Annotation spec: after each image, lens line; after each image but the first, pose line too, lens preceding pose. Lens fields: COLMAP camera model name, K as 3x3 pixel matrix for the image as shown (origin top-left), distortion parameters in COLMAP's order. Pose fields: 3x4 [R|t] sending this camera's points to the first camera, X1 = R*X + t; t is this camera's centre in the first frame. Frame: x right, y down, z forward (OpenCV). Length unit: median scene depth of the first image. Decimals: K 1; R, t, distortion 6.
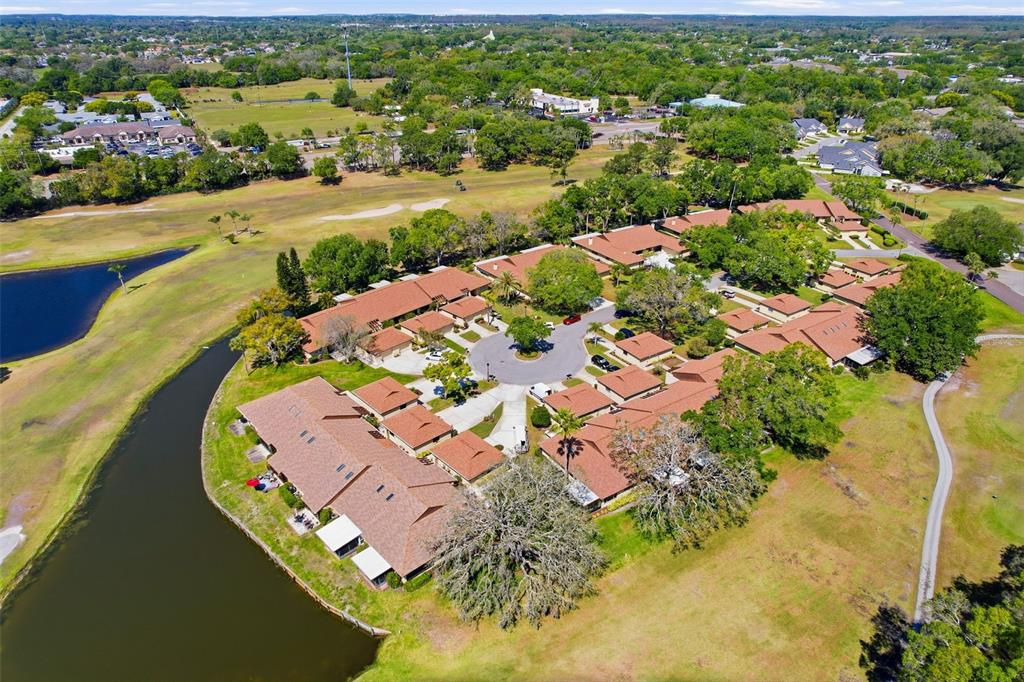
lens RADIAL K [[656.1, 0, 515.0], [0, 656.1, 340.0], [0, 0, 1]] dist [-0.077067, 0.069086]
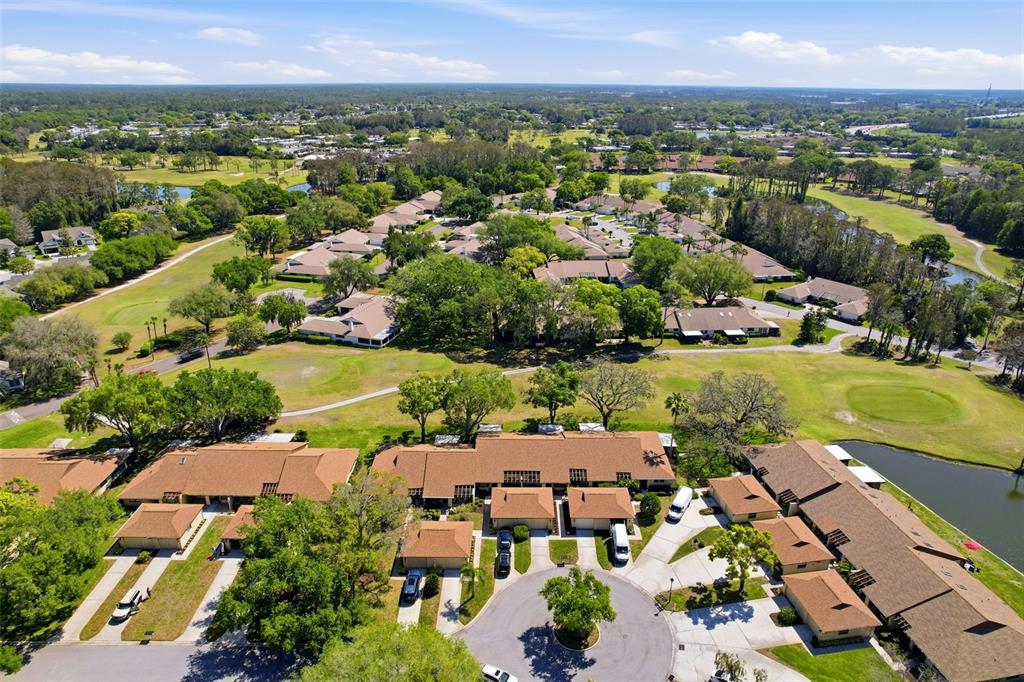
lens RADIAL K [[656.1, 0, 515.0], [0, 656.1, 340.0], [0, 0, 1]] dist [-0.077067, 0.069086]
pose [[-0.831113, -0.210864, 0.514574, -0.156742], [0.249809, 0.685139, 0.684237, -0.501267], [-0.496836, 0.697223, -0.516752, 0.976863]]
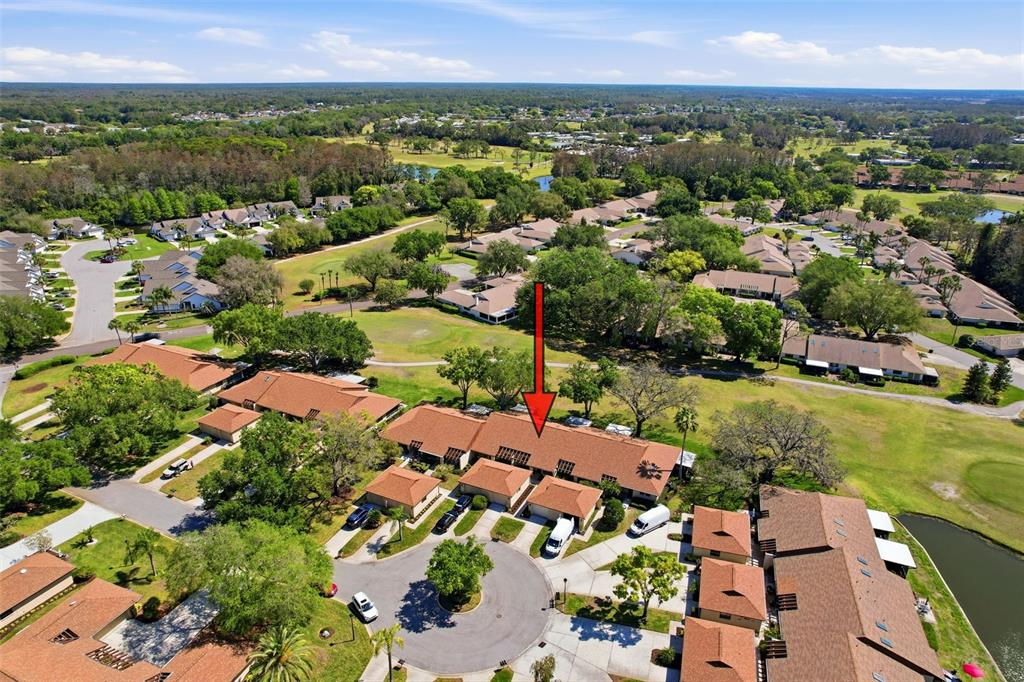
lens RADIAL K [[656.1, 0, 515.0], [0, 656.1, 340.0], [0, 0, 1]] dist [-0.077067, 0.069086]
pose [[-0.504849, -0.325211, 0.799603, -0.365565], [0.388812, 0.741356, 0.547007, -0.414429], [-0.770683, 0.587051, -0.247827, 0.822522]]
